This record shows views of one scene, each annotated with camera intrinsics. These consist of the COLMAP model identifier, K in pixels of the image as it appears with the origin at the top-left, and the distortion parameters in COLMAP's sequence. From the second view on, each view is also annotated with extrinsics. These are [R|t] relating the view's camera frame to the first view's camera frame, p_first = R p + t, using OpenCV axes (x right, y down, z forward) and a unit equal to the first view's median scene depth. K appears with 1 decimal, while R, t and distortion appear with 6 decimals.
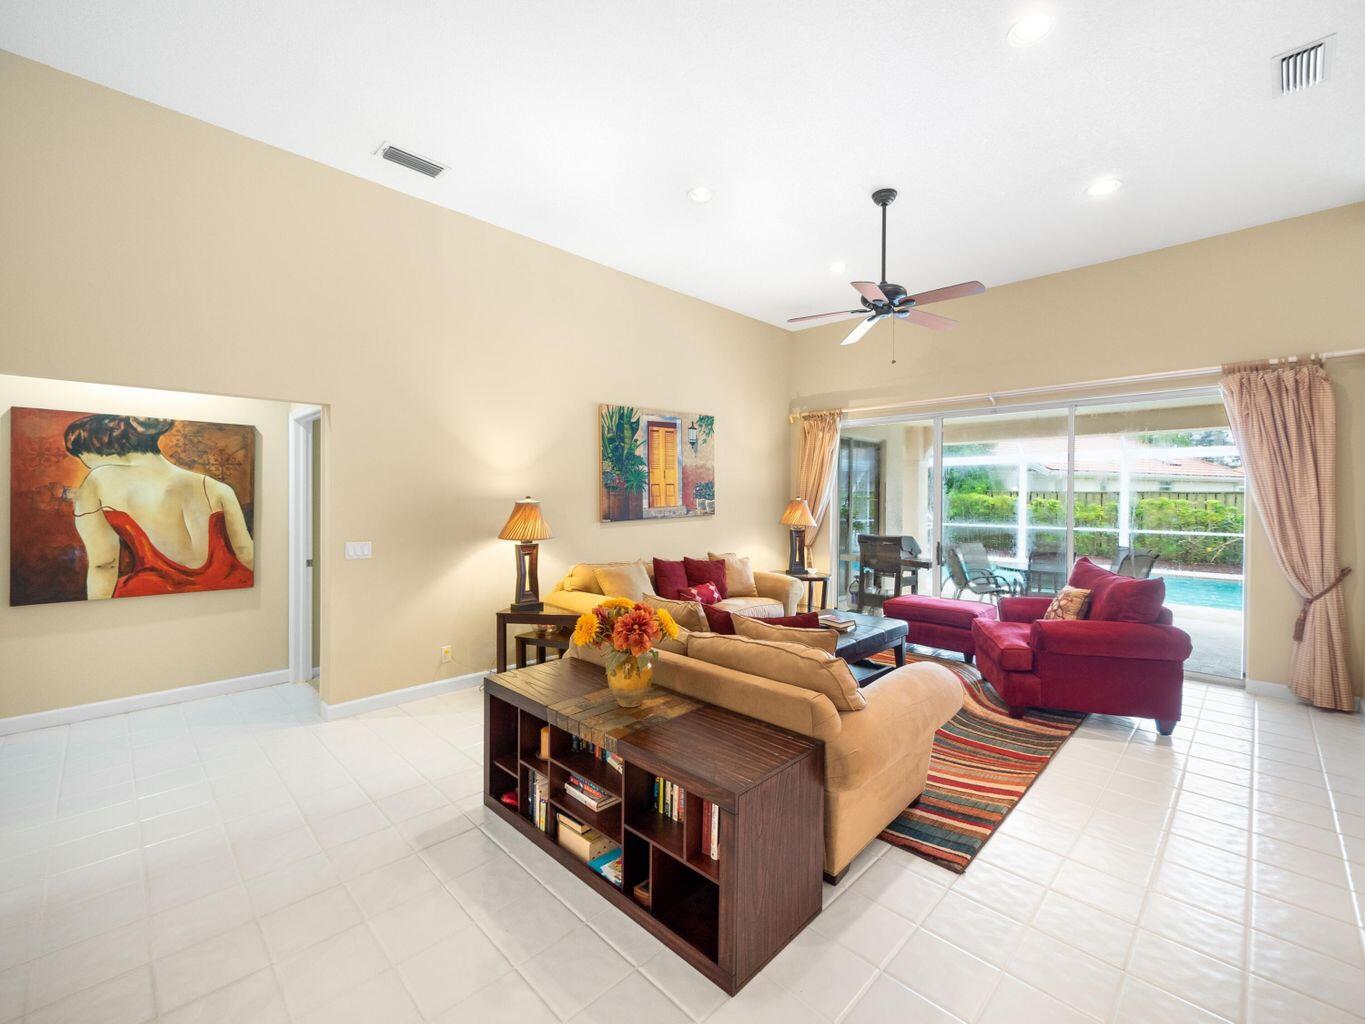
lens RADIAL K [[588.1, 0, 676.7], [0, 588.1, 502.1], [0, 0, 1]] dist [-0.003121, -0.000661]
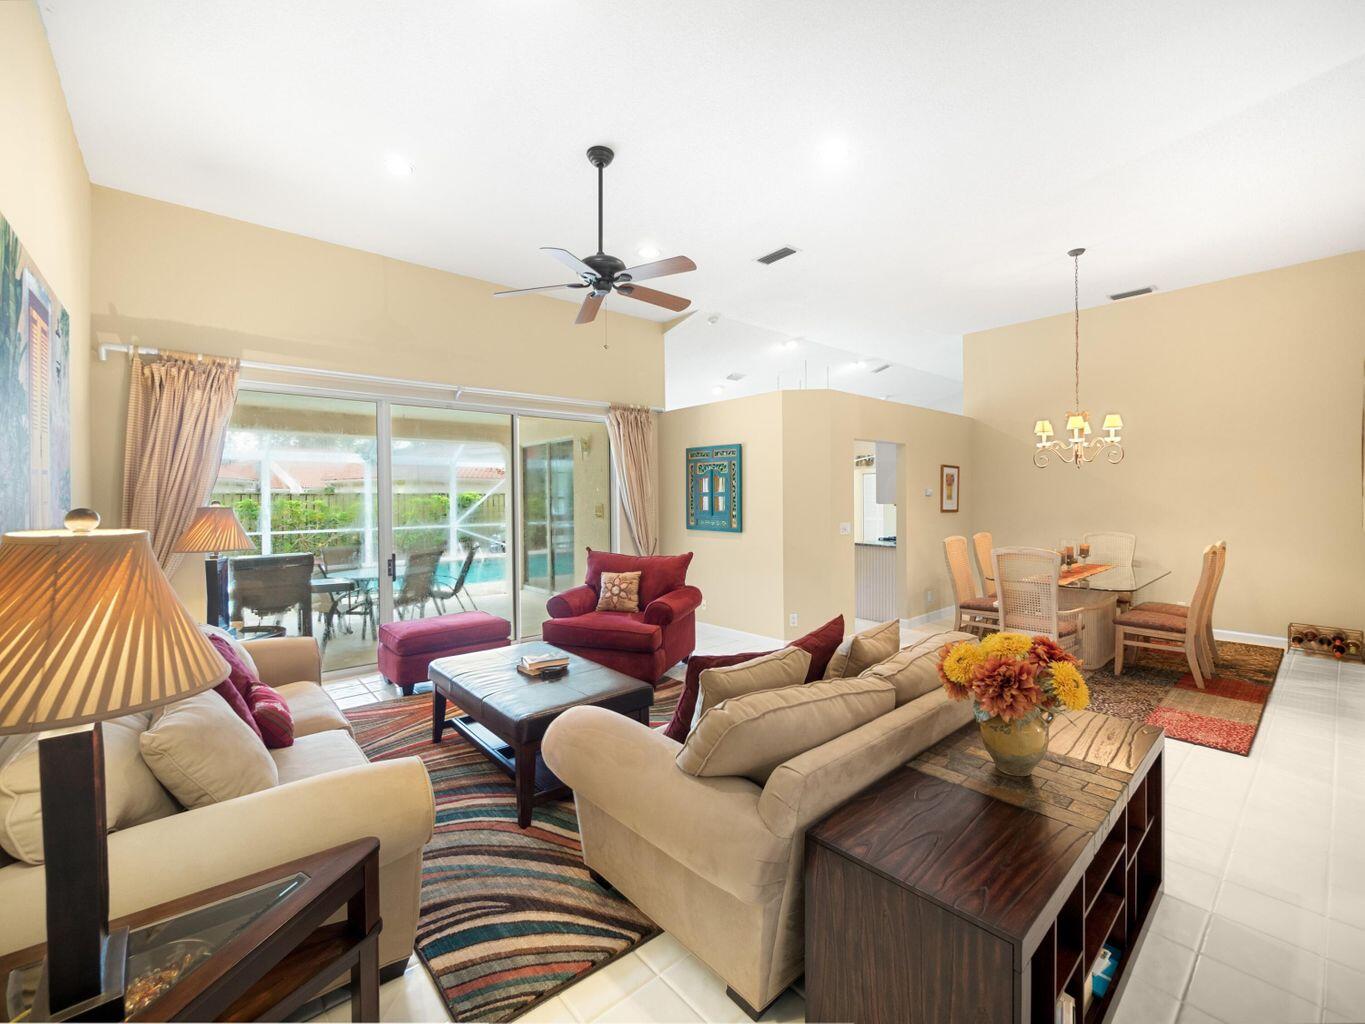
lens RADIAL K [[588.1, 0, 676.7], [0, 588.1, 502.1], [0, 0, 1]] dist [-0.003121, -0.000661]
pose [[0.047243, -0.015323, 0.998766, -0.360369], [0.018741, 0.999720, 0.014451, -0.009066], [-0.998708, 0.018035, 0.047517, 0.581549]]
